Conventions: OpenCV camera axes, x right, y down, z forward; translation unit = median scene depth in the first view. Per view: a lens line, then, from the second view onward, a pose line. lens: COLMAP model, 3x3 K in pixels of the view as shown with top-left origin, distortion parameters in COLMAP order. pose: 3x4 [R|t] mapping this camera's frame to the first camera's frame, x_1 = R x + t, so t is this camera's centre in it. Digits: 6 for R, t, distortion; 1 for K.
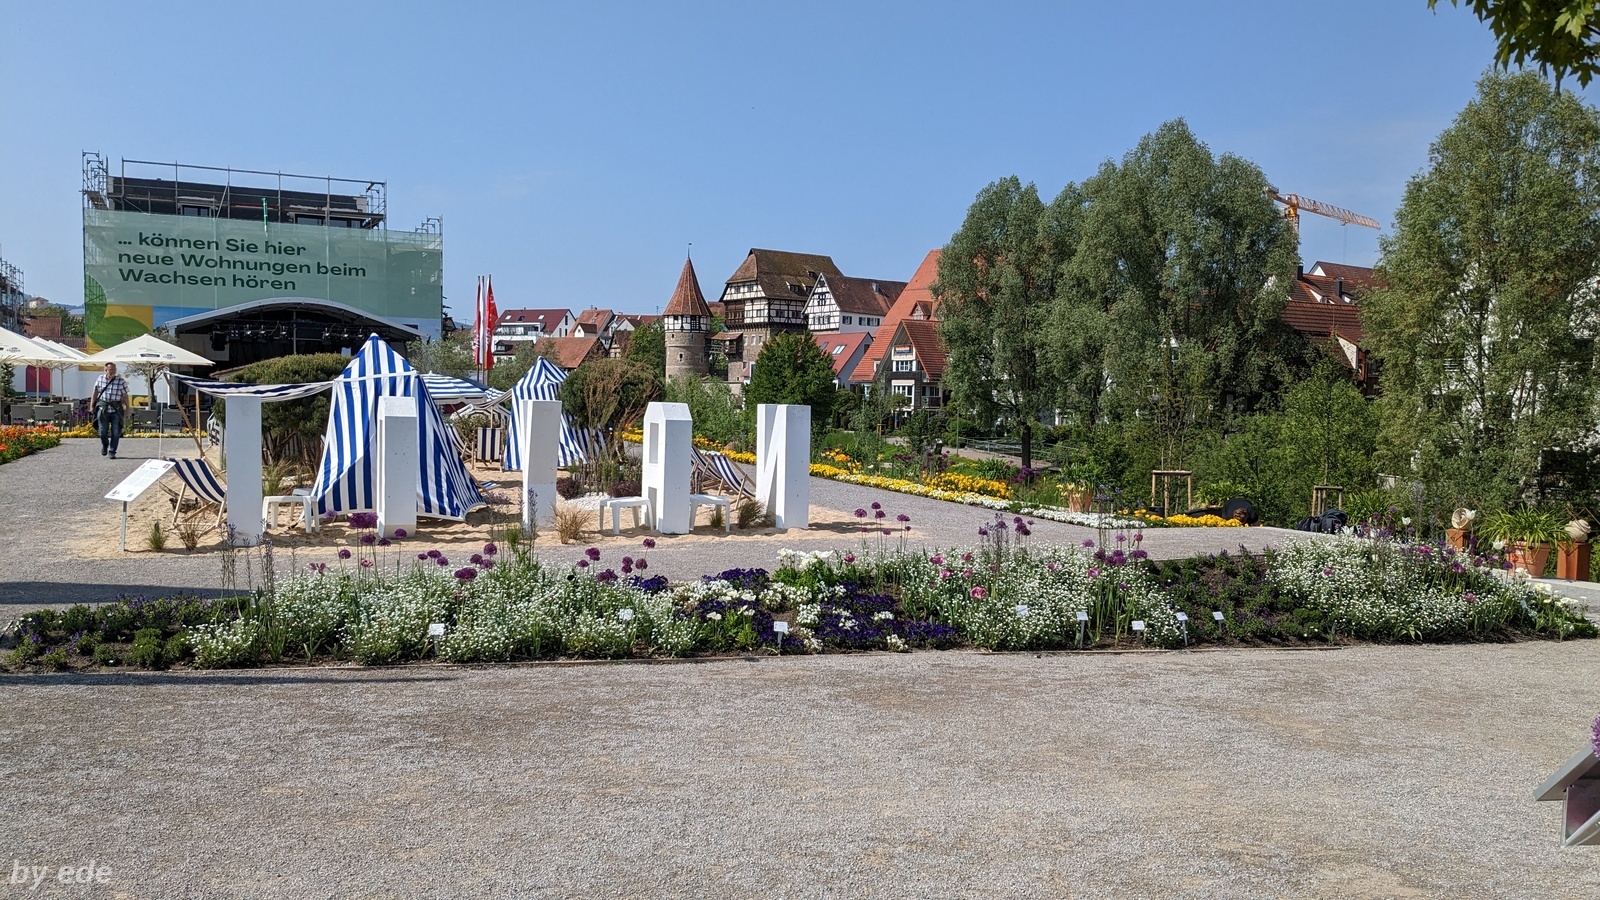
lens RADIAL K [[1282.6, 0, 800.0], [0, 1282.6, 450.0], [0, 0, 1]] dist [0.055558, 0.000072]
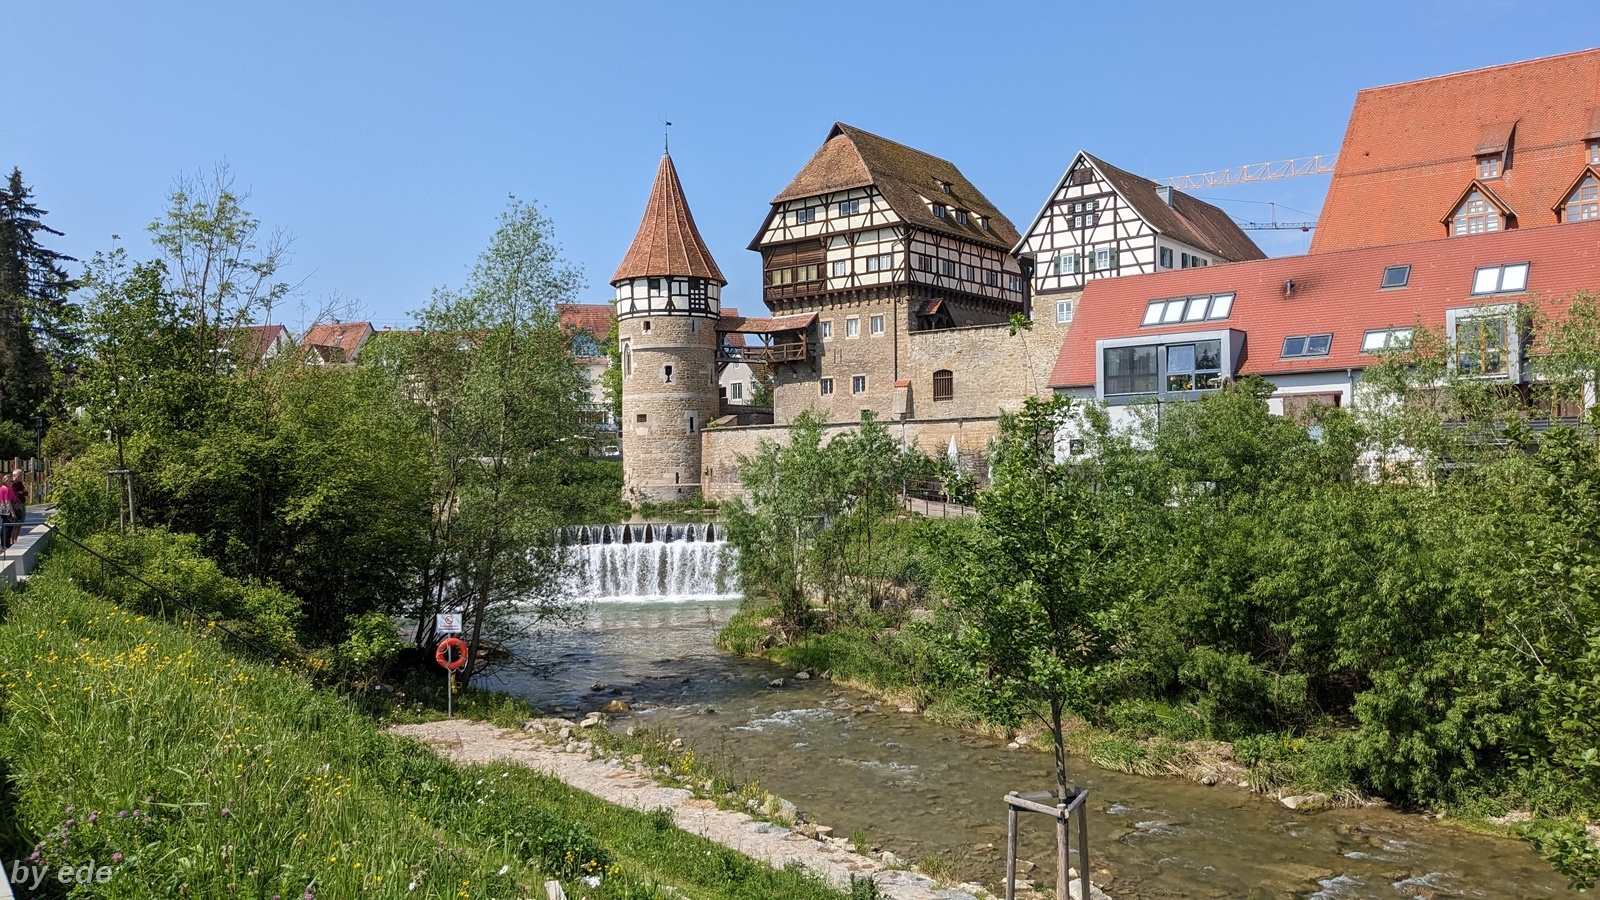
lens RADIAL K [[1282.6, 0, 800.0], [0, 1282.6, 450.0], [0, 0, 1]] dist [0.055558, 0.000072]
pose [[0.959627, -0.032029, 0.279446, -0.177803], [0.048509, 0.997455, -0.052257, -0.022008], [-0.277061, 0.063702, 0.958738, 0.588472]]
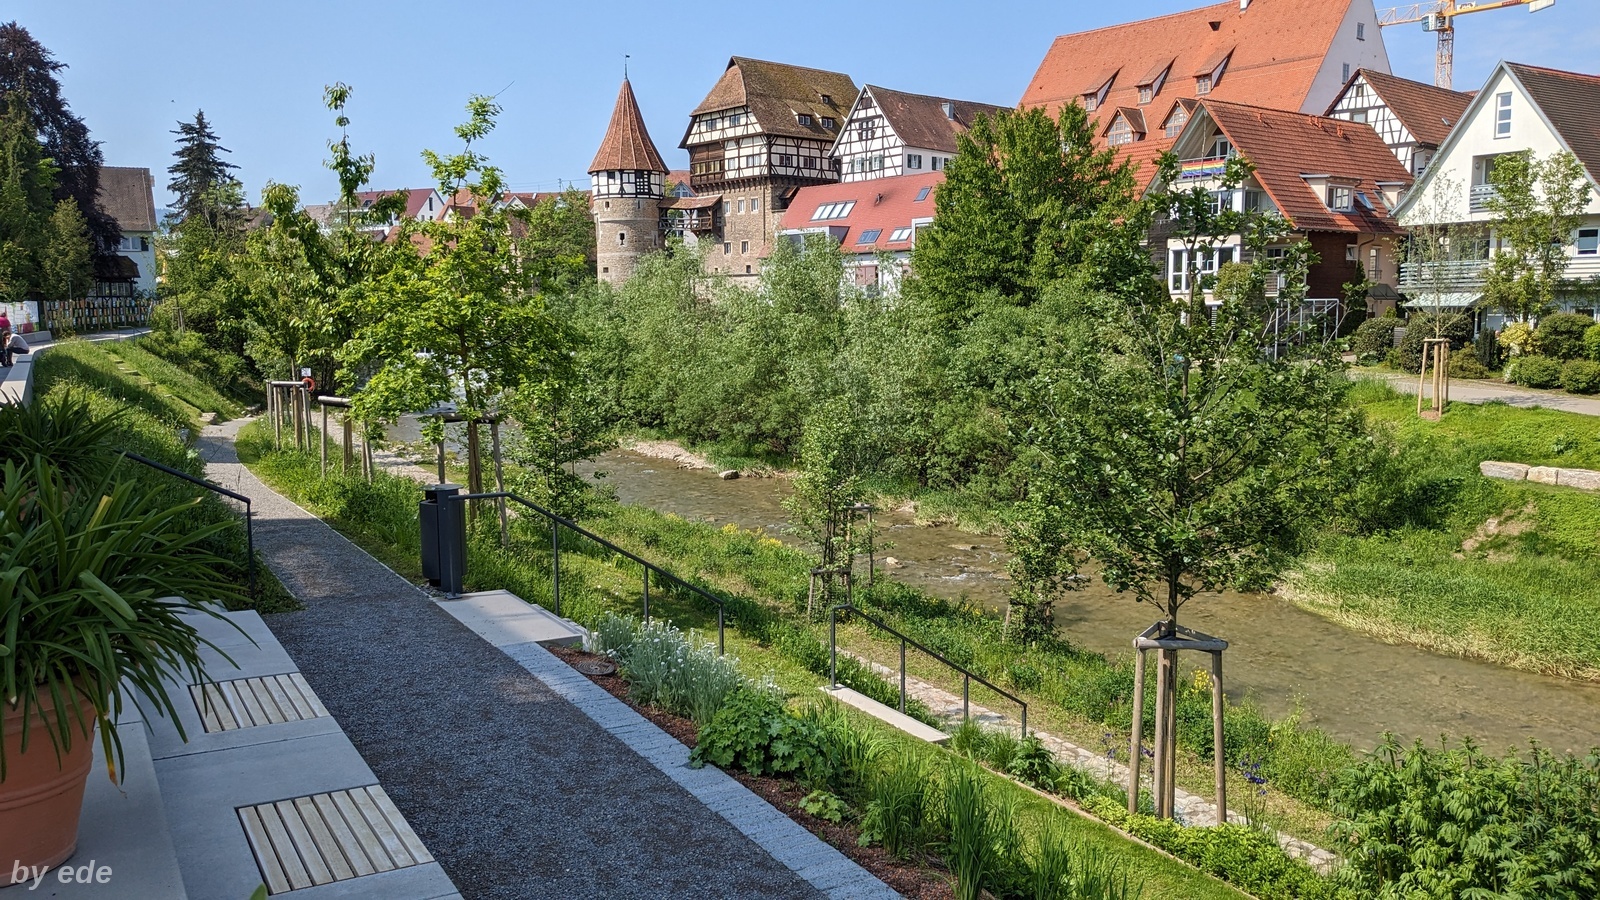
lens RADIAL K [[1282.6, 0, 800.0], [0, 1282.6, 450.0], [0, 0, 1]] dist [0.055558, 0.000072]
pose [[0.994947, -0.040446, 0.091899, -0.070191], [0.033917, 0.996862, 0.071530, -0.011498], [-0.094503, -0.068051, 0.993196, 0.370517]]
